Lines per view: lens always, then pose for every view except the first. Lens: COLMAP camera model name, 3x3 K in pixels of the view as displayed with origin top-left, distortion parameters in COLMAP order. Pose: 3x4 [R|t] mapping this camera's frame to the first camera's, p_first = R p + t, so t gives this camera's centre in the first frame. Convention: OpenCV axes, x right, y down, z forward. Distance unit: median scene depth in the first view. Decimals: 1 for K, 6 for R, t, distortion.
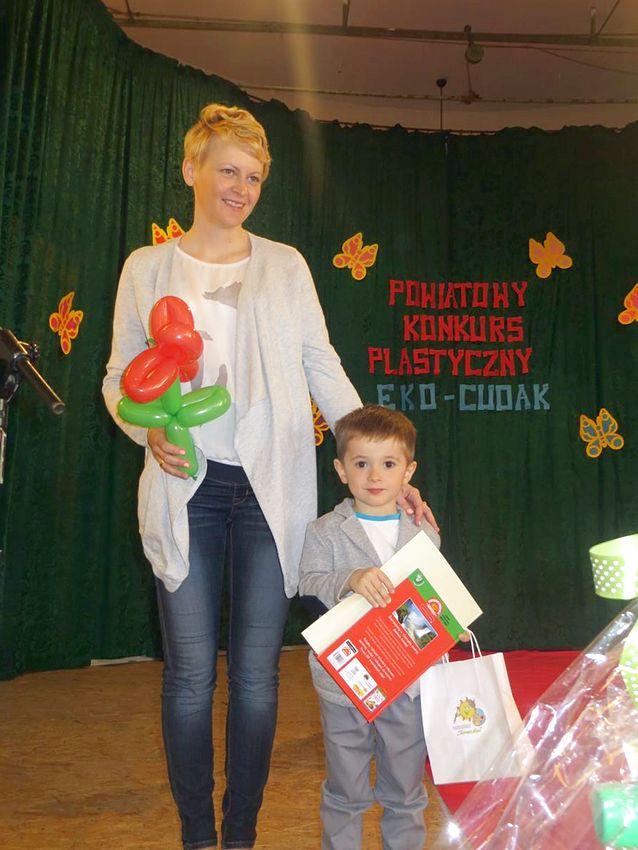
lens RADIAL K [[797.7, 0, 341.0], [0, 797.7, 439.0], [0, 0, 1]] dist [0.030541, 0.000000]
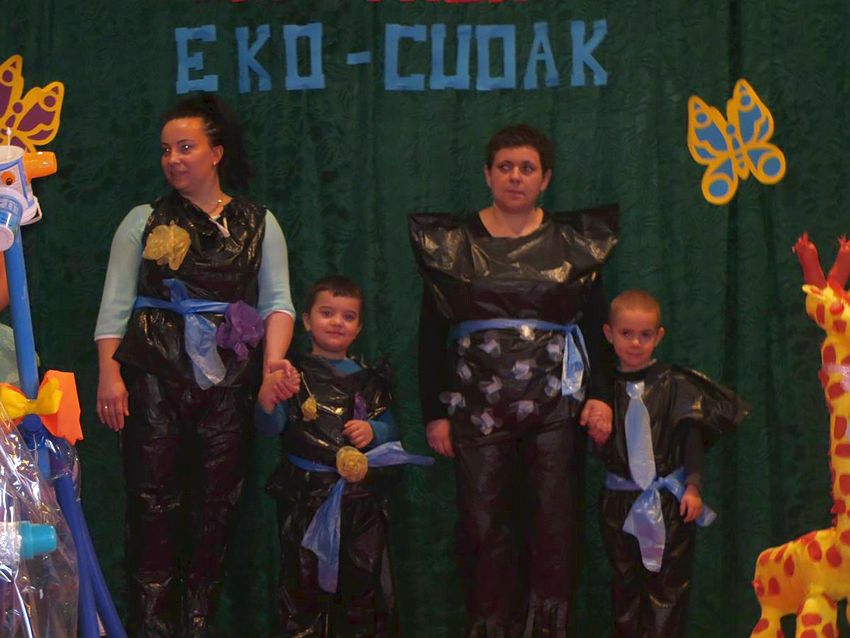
lens RADIAL K [[3296.1, 0, 419.9], [0, 3296.1, 322.1], [0, 0, 1]] dist [0.138765, 0.000000]
pose [[0.999939, -0.010448, 0.003493, 0.159157], [0.010184, 0.997602, 0.068461, -0.032858], [-0.004200, -0.068422, 0.997648, -0.650849]]
